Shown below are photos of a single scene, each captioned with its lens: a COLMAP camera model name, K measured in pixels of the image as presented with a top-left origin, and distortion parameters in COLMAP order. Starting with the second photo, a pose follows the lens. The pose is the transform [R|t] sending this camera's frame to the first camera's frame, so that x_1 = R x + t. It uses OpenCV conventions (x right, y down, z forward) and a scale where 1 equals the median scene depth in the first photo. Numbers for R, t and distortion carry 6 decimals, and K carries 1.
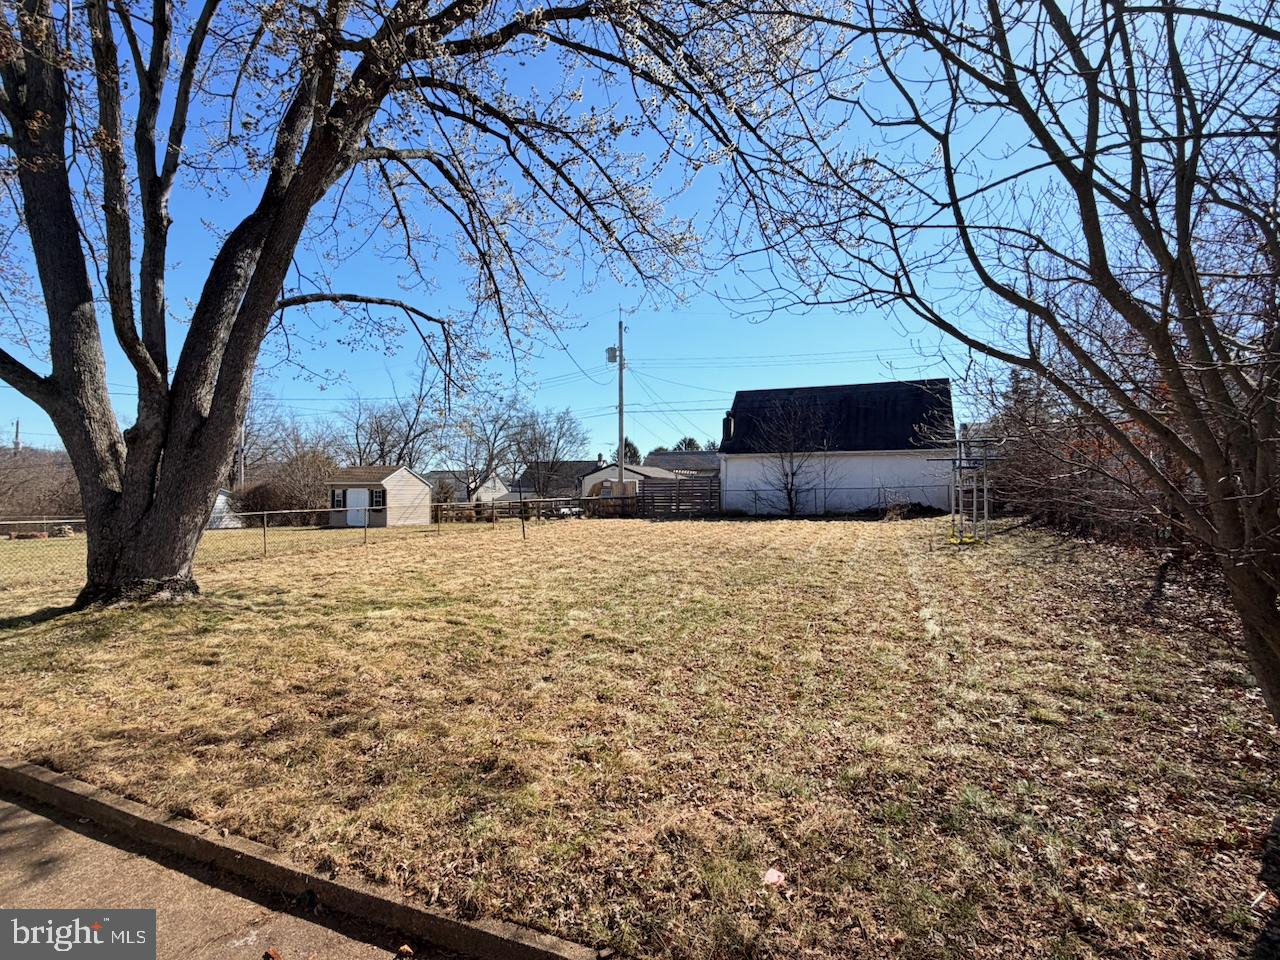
lens RADIAL K [[609.4, 0, 638.0], [0, 609.4, 477.6], [0, 0, 1]] dist [-0.000438, -0.001550]
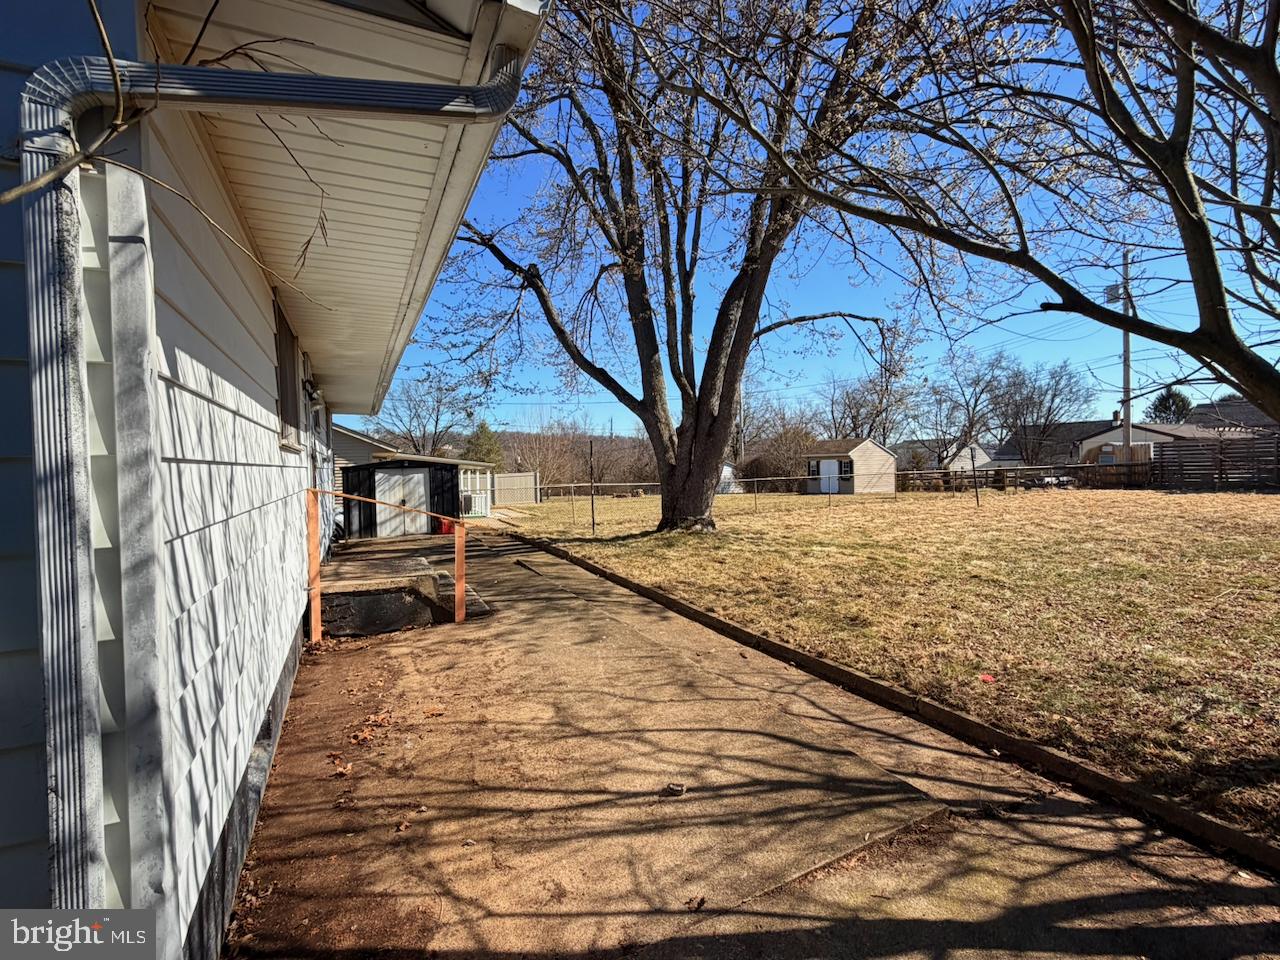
lens RADIAL K [[609.4, 0, 639.0], [0, 609.4, 480.4], [0, 0, 1]] dist [-0.000438, -0.001550]
pose [[0.733112, 0.003238, -0.680100, 0.201449], [0.032982, 0.998643, 0.040307, -0.003975], [0.679308, -0.051980, 0.732010, -0.275884]]
